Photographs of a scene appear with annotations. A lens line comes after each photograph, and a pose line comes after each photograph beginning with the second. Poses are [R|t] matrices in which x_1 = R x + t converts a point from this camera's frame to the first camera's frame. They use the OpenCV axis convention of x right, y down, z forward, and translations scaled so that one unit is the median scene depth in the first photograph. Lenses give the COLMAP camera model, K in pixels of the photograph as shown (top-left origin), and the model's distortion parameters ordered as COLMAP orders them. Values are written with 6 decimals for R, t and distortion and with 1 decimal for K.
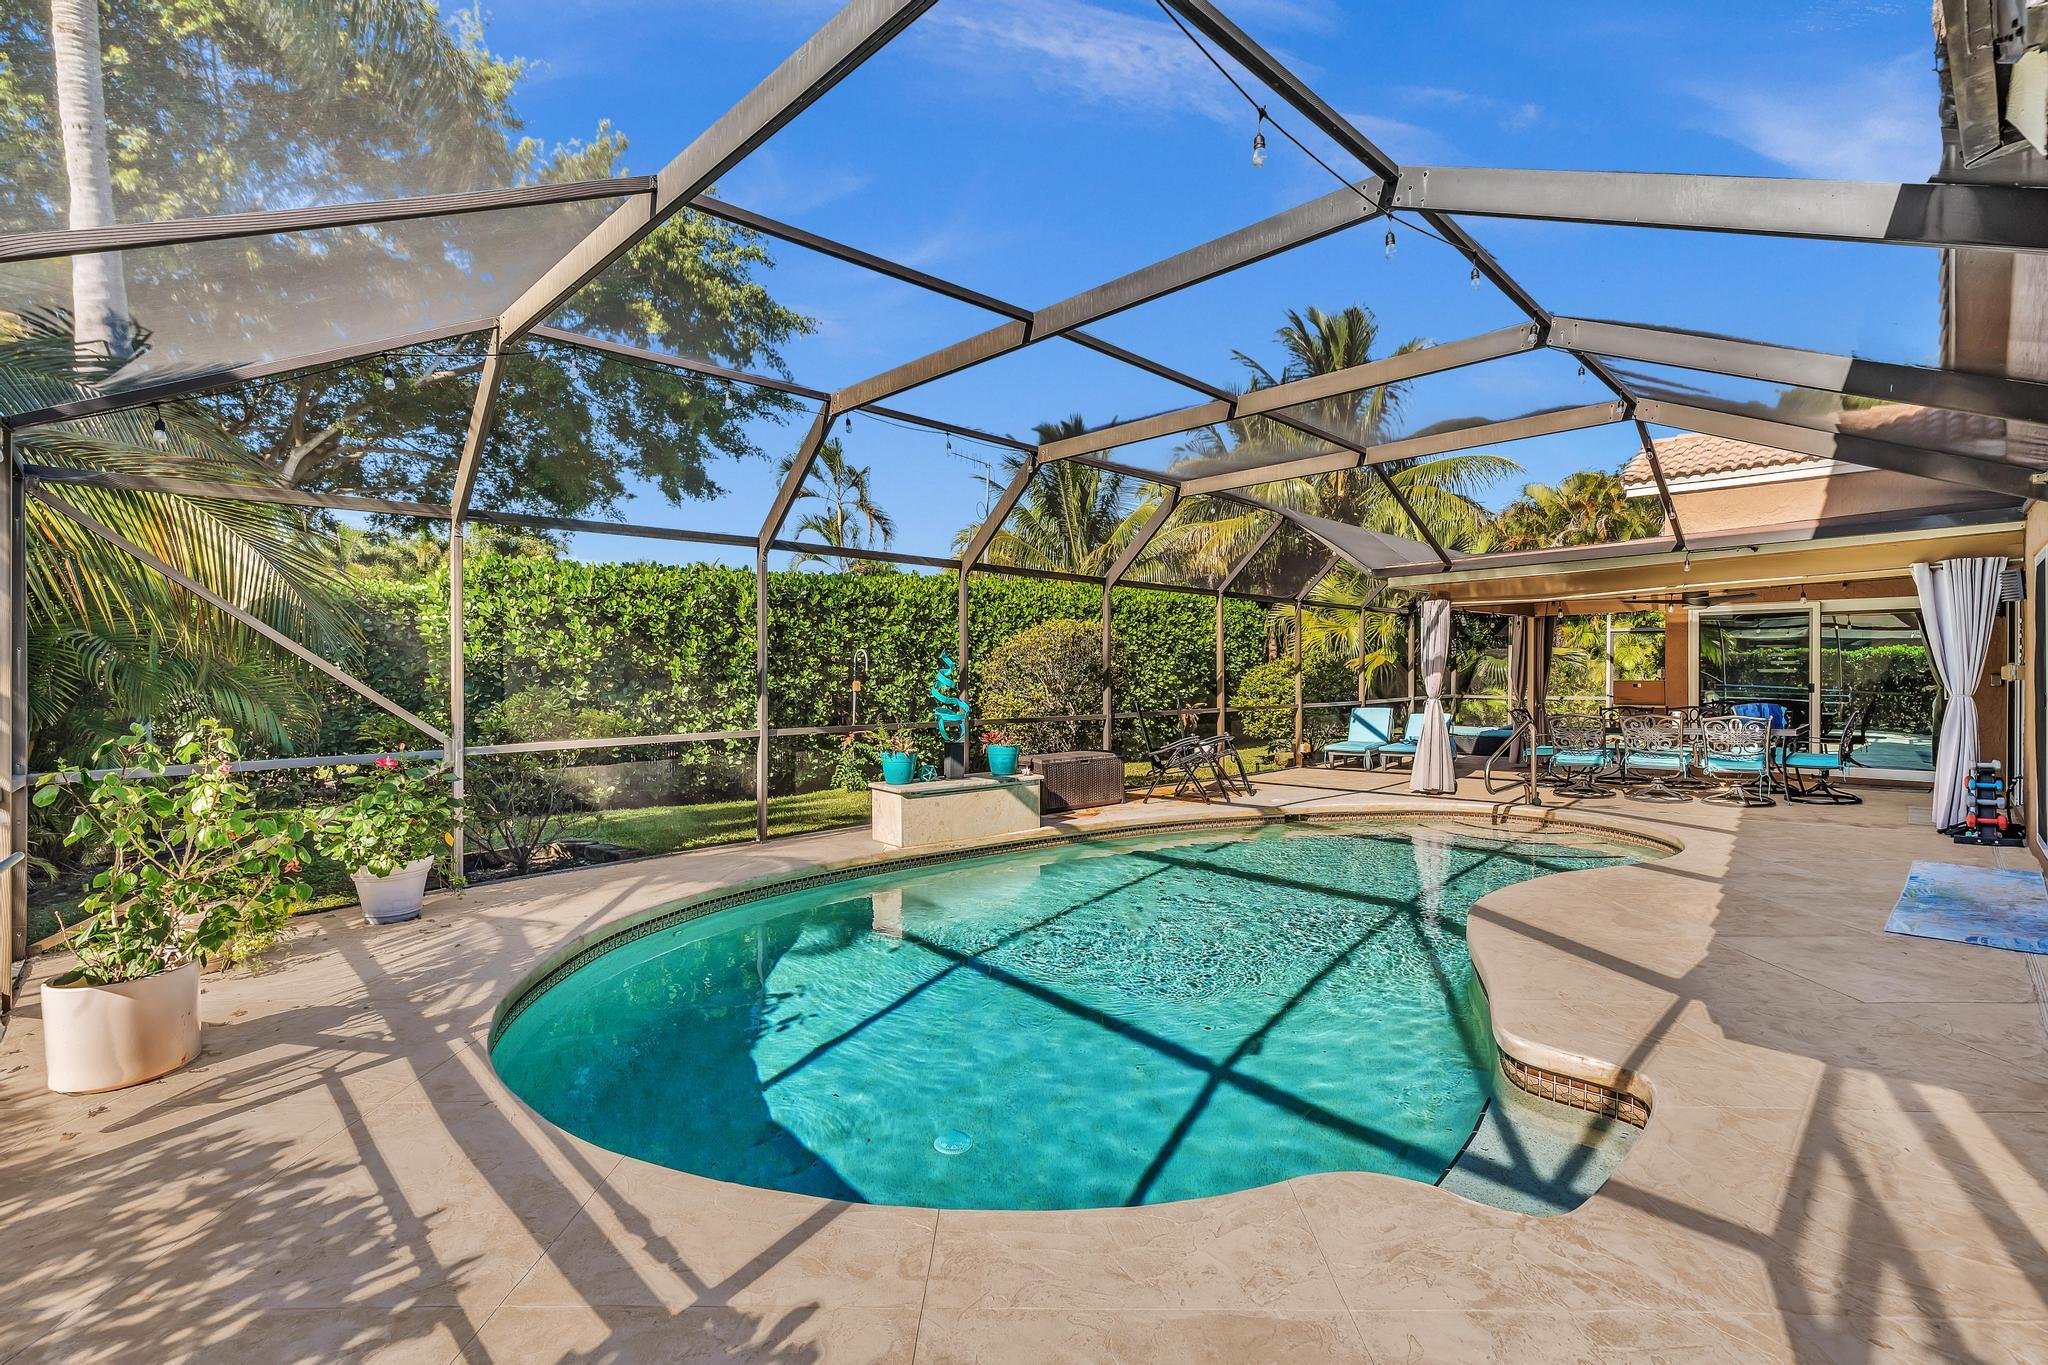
lens RADIAL K [[913.4, 0, 1026.2], [0, 913.4, 682.5], [0, 0, 1]] dist [-0.002033, 0.000908]
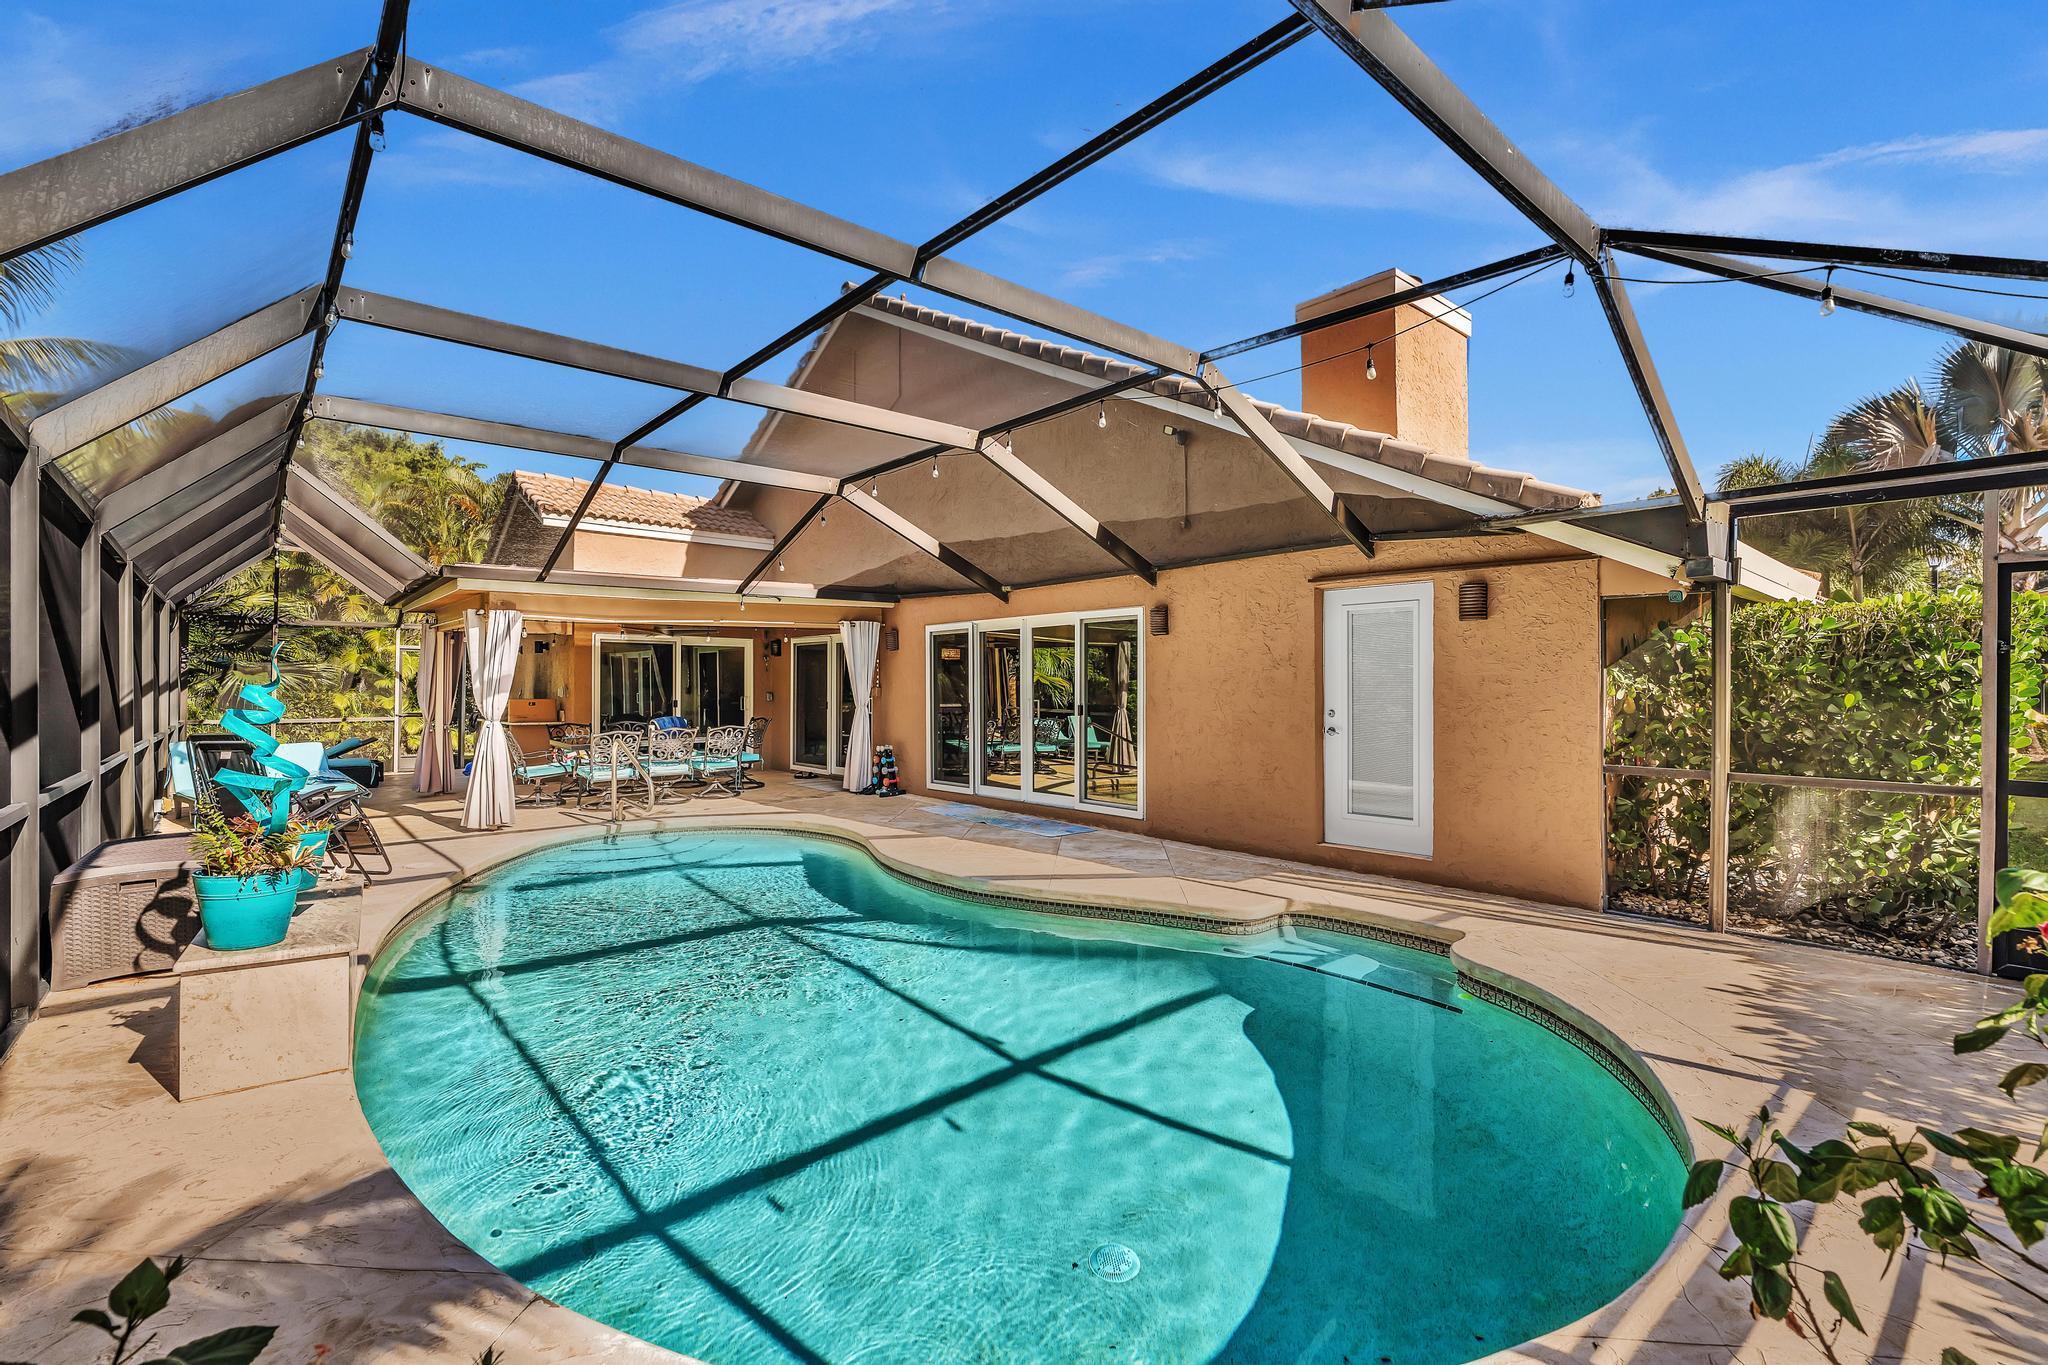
lens RADIAL K [[913.4, 0, 1018.9], [0, 913.4, 698.4], [0, 0, 1]] dist [-0.002033, 0.000908]
pose [[0.074564, -0.008252, 0.997182, -0.403112], [0.010512, 0.999917, 0.007489, -0.006254], [-0.997161, 0.009924, 0.074644, 0.438440]]
